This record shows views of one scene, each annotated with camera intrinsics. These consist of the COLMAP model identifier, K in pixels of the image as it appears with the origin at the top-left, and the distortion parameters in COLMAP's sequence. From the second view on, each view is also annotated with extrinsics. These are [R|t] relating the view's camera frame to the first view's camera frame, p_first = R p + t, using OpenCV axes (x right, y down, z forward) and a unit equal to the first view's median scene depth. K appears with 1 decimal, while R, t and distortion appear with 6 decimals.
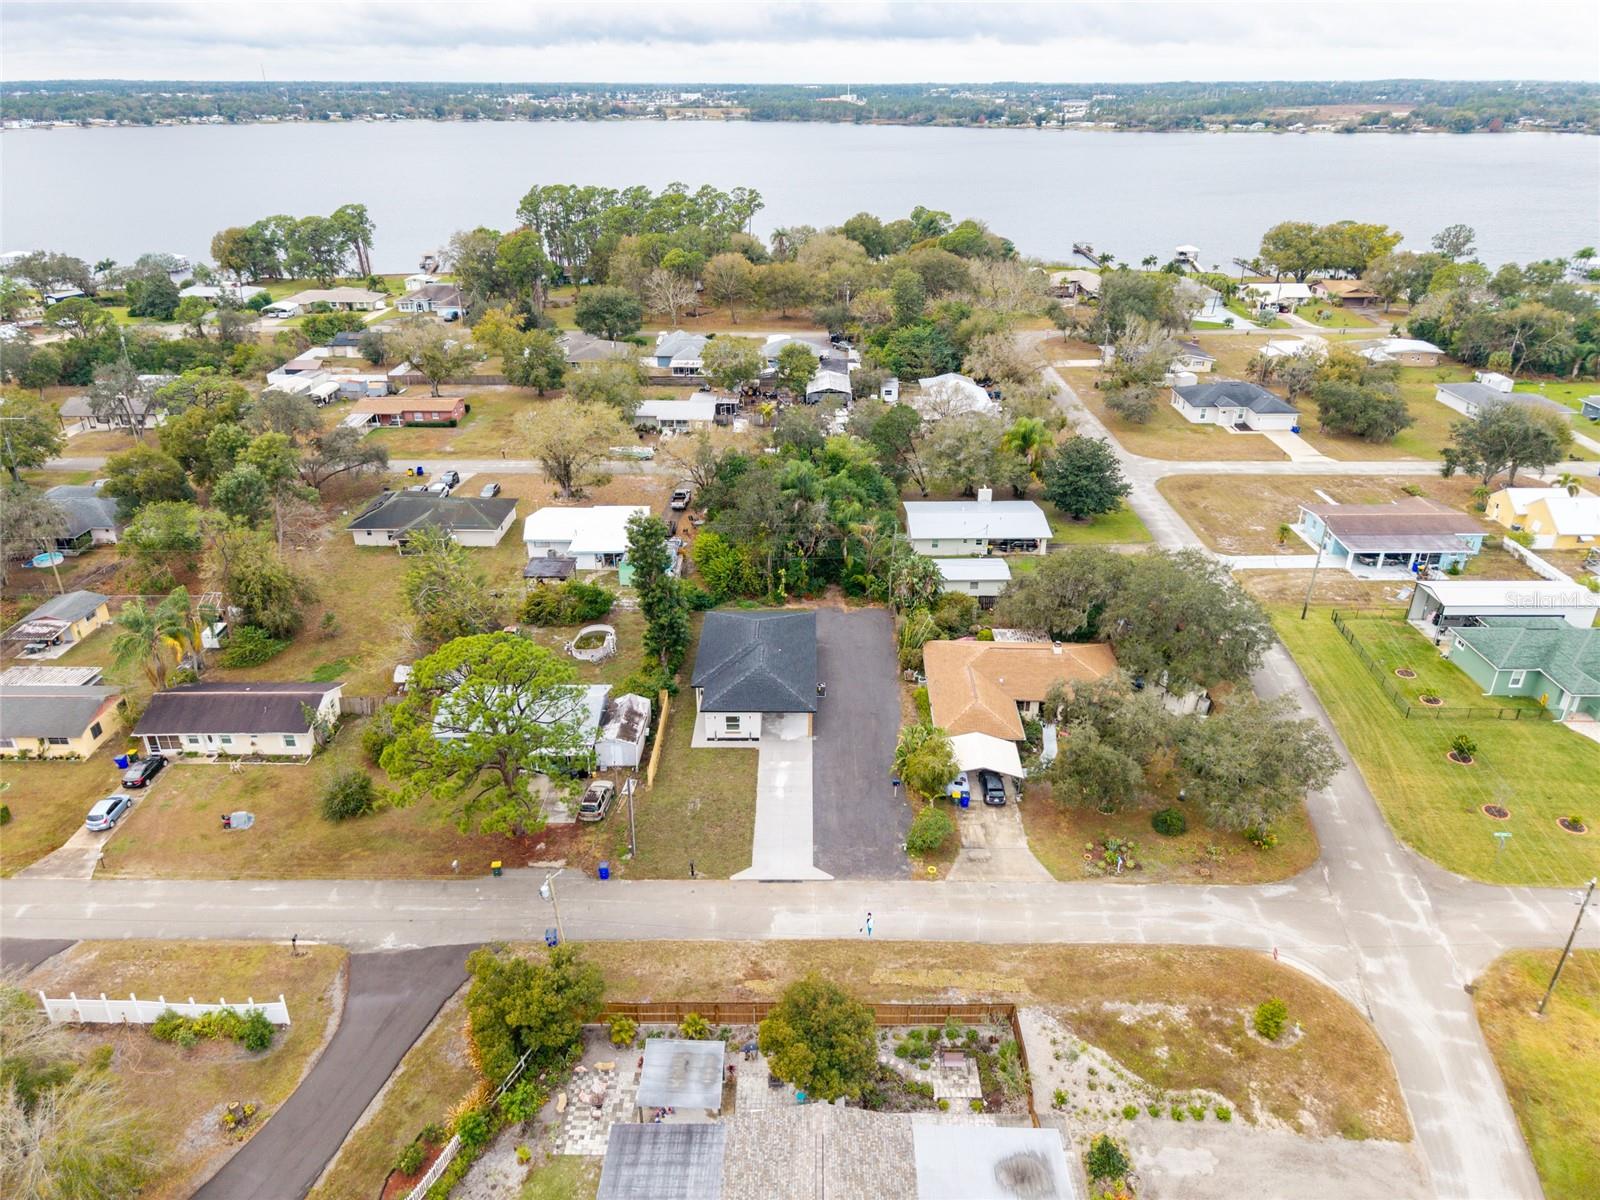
lens RADIAL K [[1089.0, 0, 803.7], [0, 1089.0, 574.2], [0, 0, 1]] dist [0.020959, -0.002826]
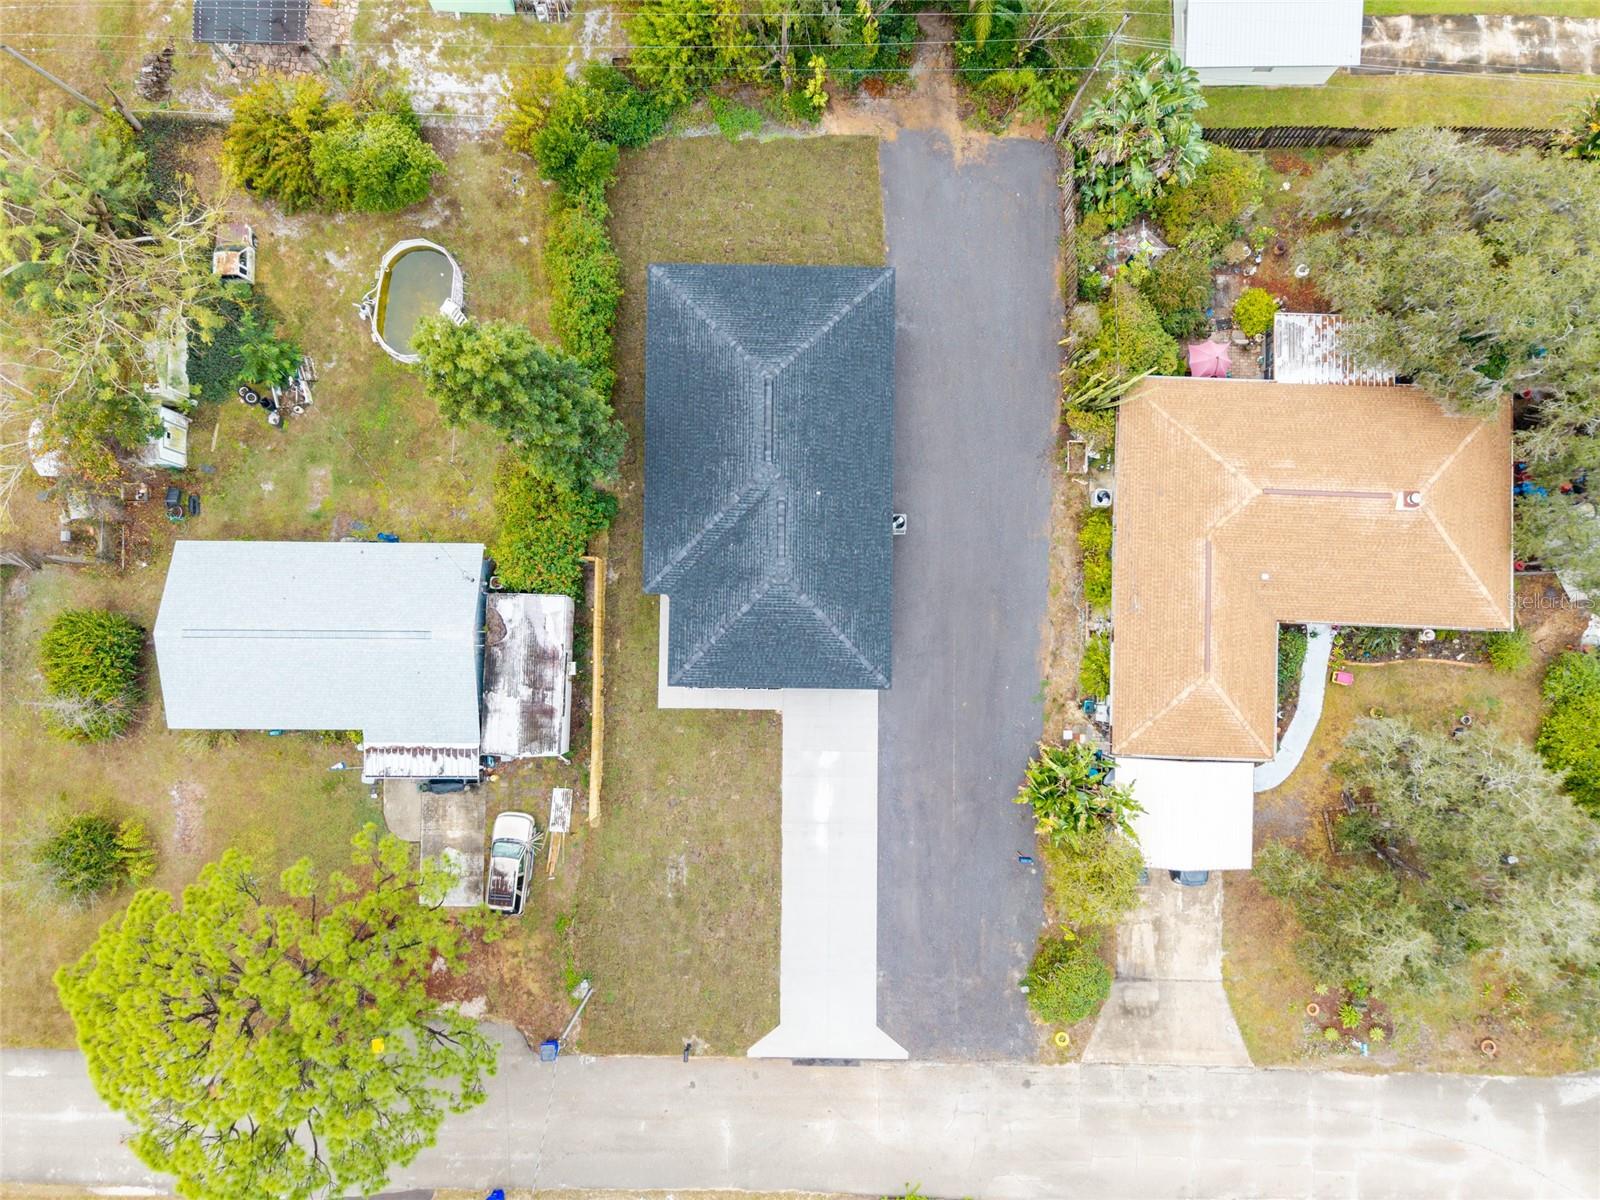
lens RADIAL K [[1089.0, 0, 803.7], [0, 1089.0, 574.2], [0, 0, 1]] dist [0.020959, -0.002826]
pose [[0.999967, 0.004254, 0.006977, -0.038233], [-0.008152, 0.459633, 0.888072, -0.406582], [0.000571, -0.888099, 0.459652, 0.910006]]
